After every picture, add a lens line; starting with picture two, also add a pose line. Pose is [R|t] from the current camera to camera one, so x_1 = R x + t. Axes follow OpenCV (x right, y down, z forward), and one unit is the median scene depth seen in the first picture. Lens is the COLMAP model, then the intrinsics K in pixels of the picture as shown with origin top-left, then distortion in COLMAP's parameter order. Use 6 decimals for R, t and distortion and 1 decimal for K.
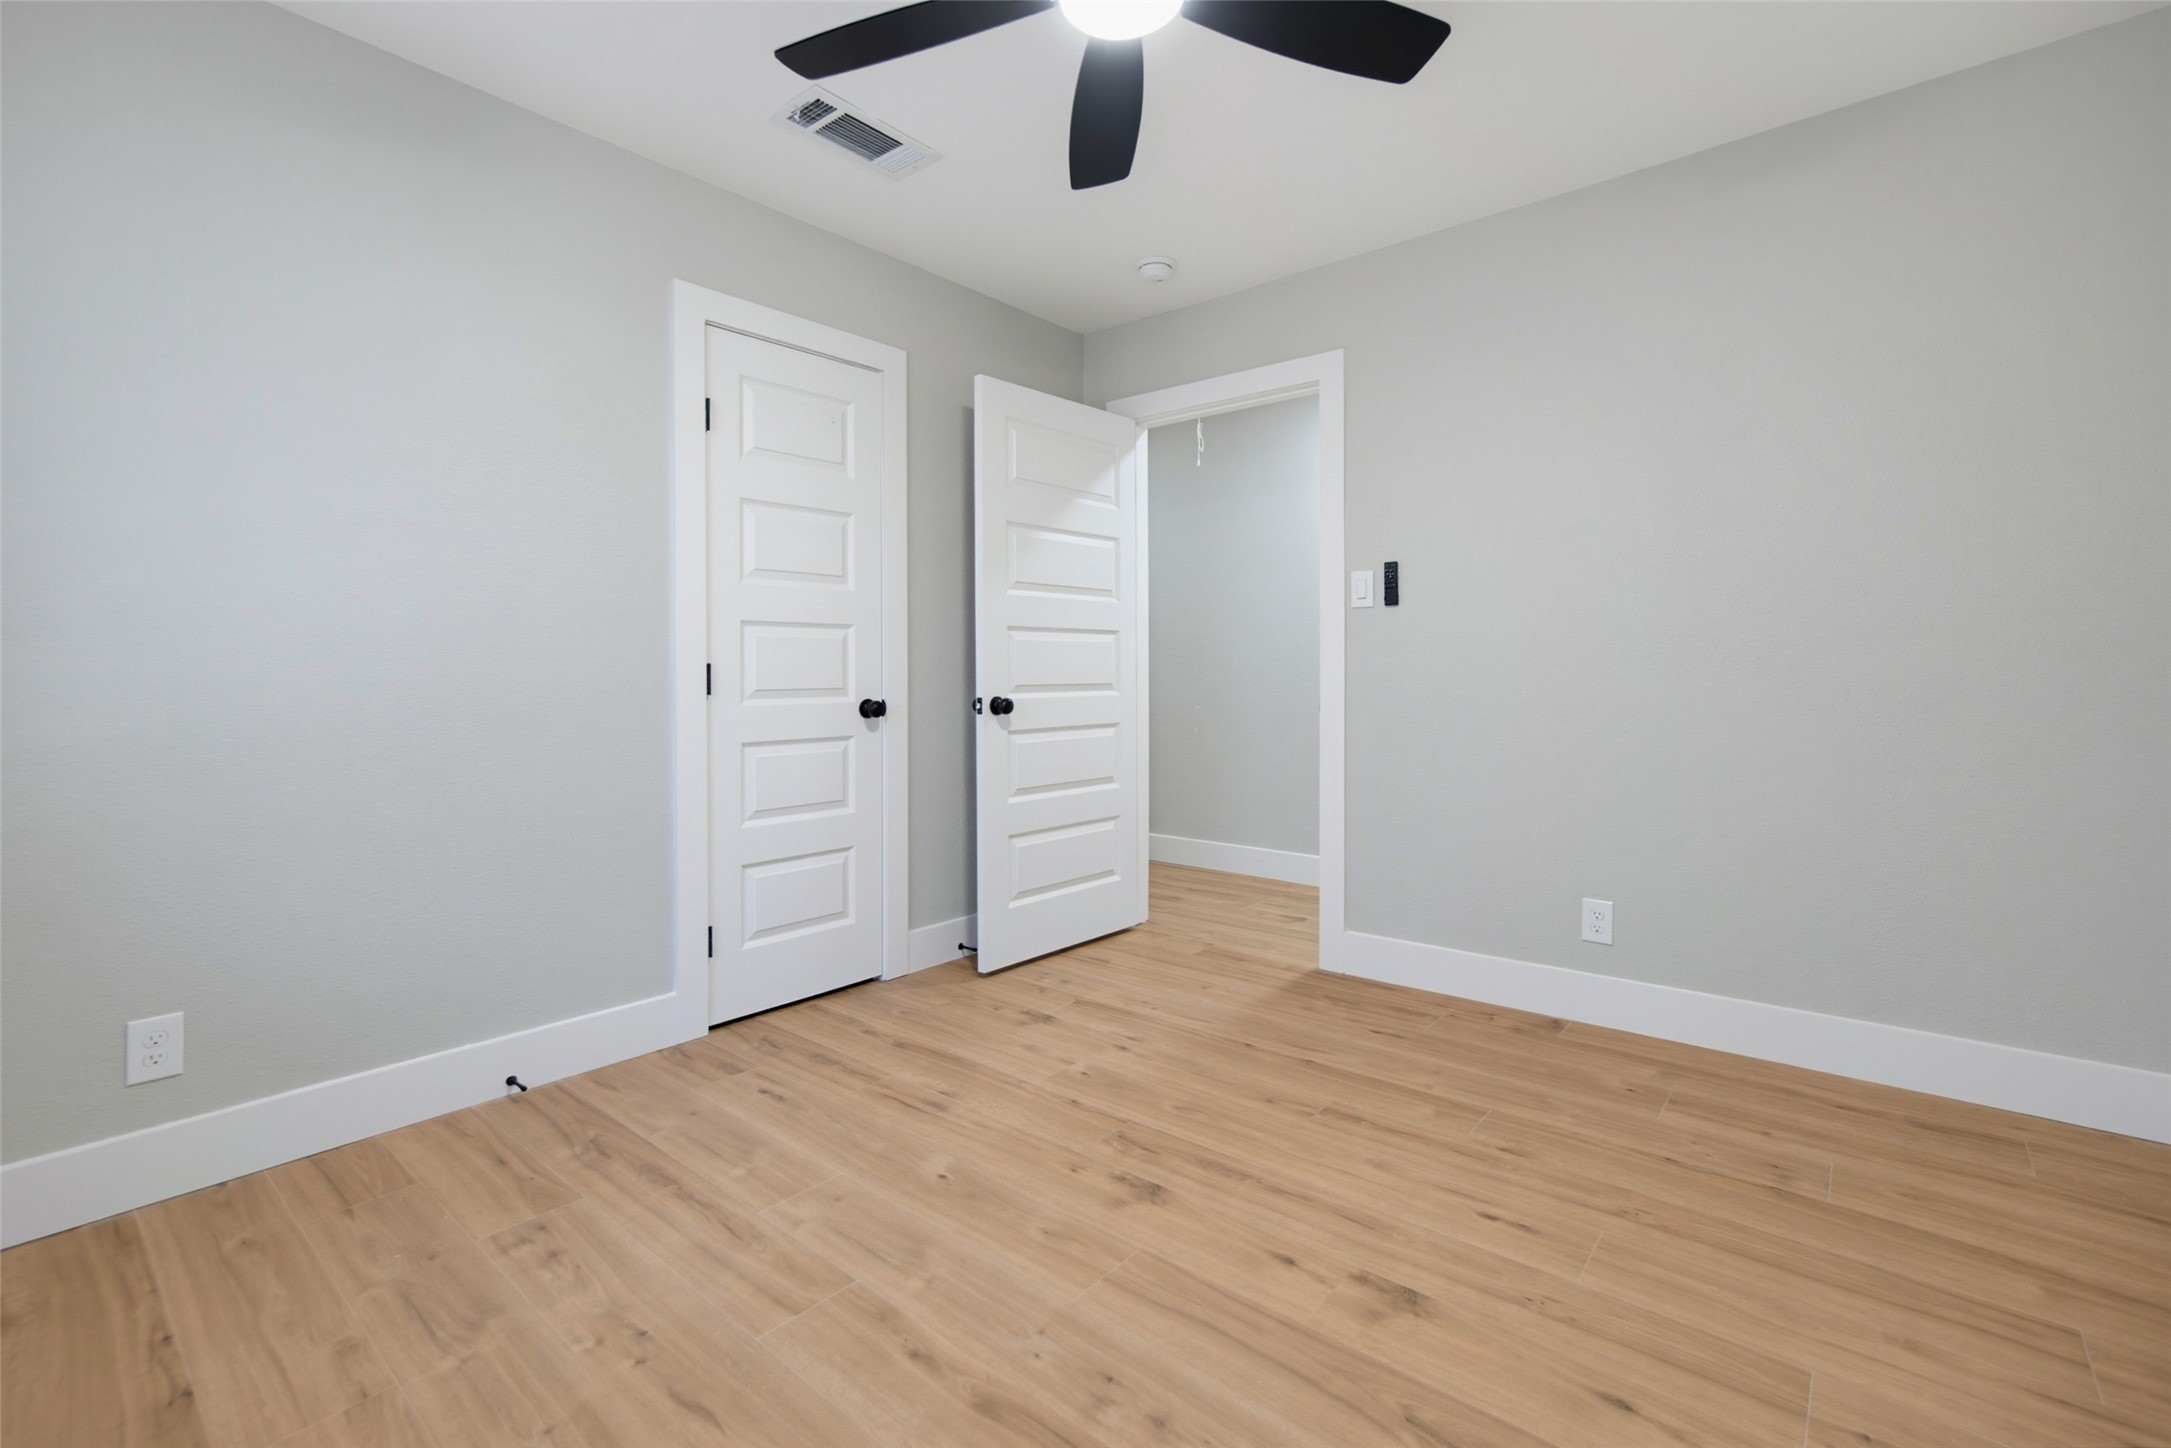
lens RADIAL K [[947.8, 0, 1078.9], [0, 947.8, 679.6], [0, 0, 1]] dist [-0.000274, 0.000643]
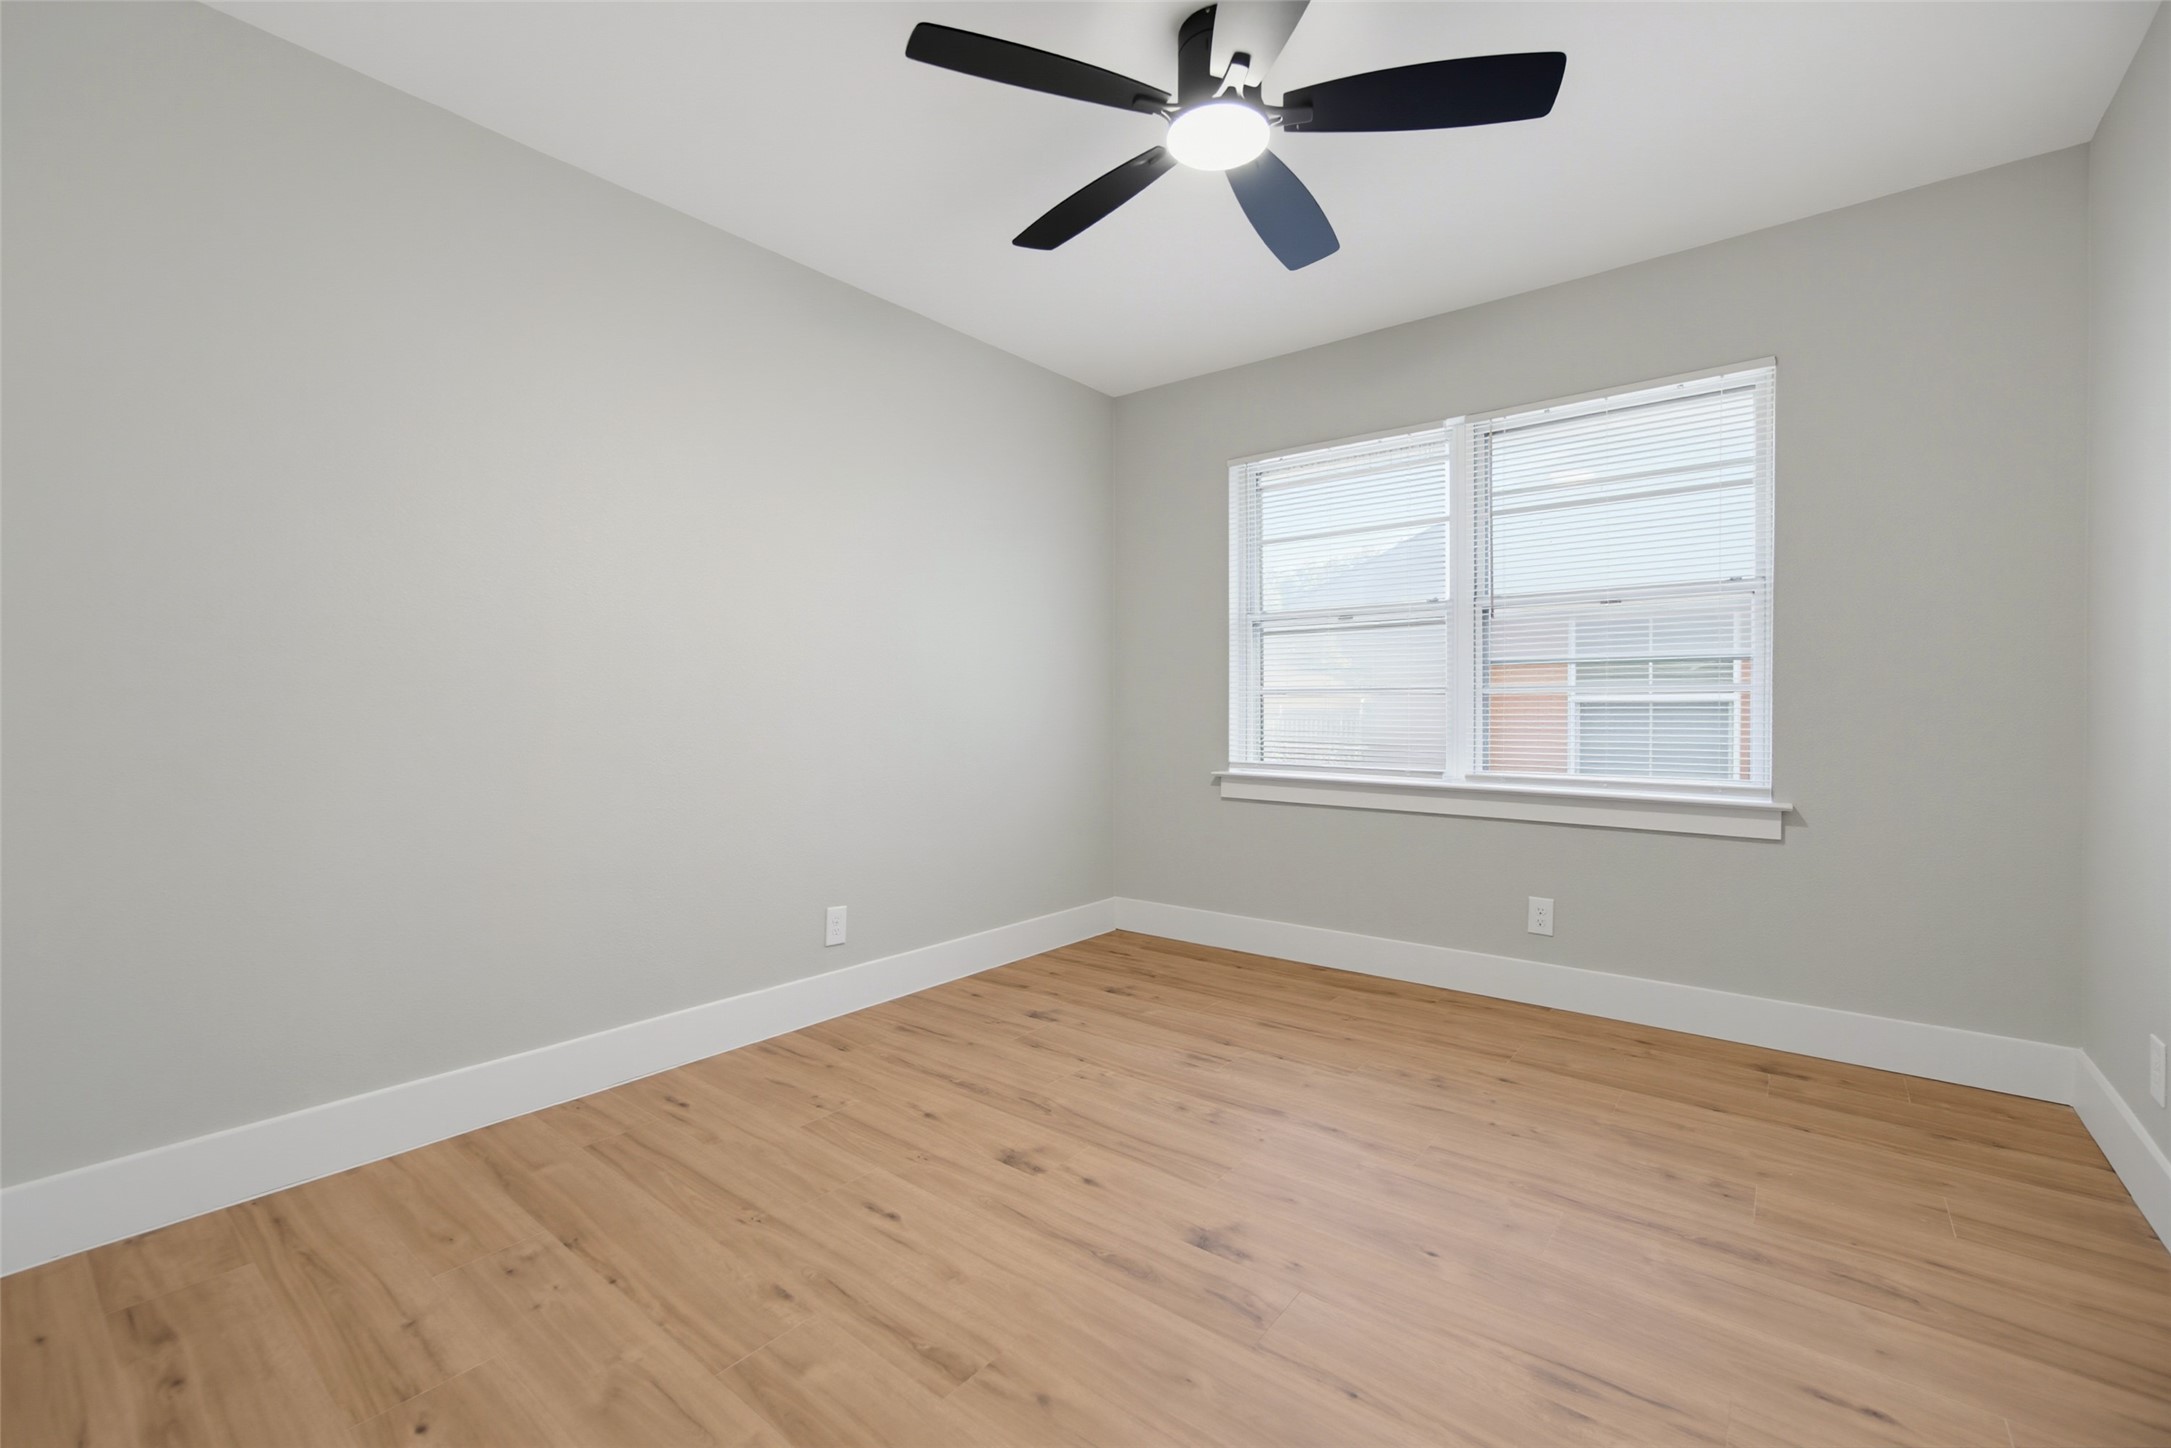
lens RADIAL K [[947.8, 0, 1078.9], [0, 947.8, 679.6], [0, 0, 1]] dist [-0.000274, 0.000643]
pose [[-0.999493, -0.002035, -0.031764, 0.250452], [-0.001443, 0.999825, -0.018657, -0.026220], [0.031796, -0.018602, -0.999321, 2.063491]]
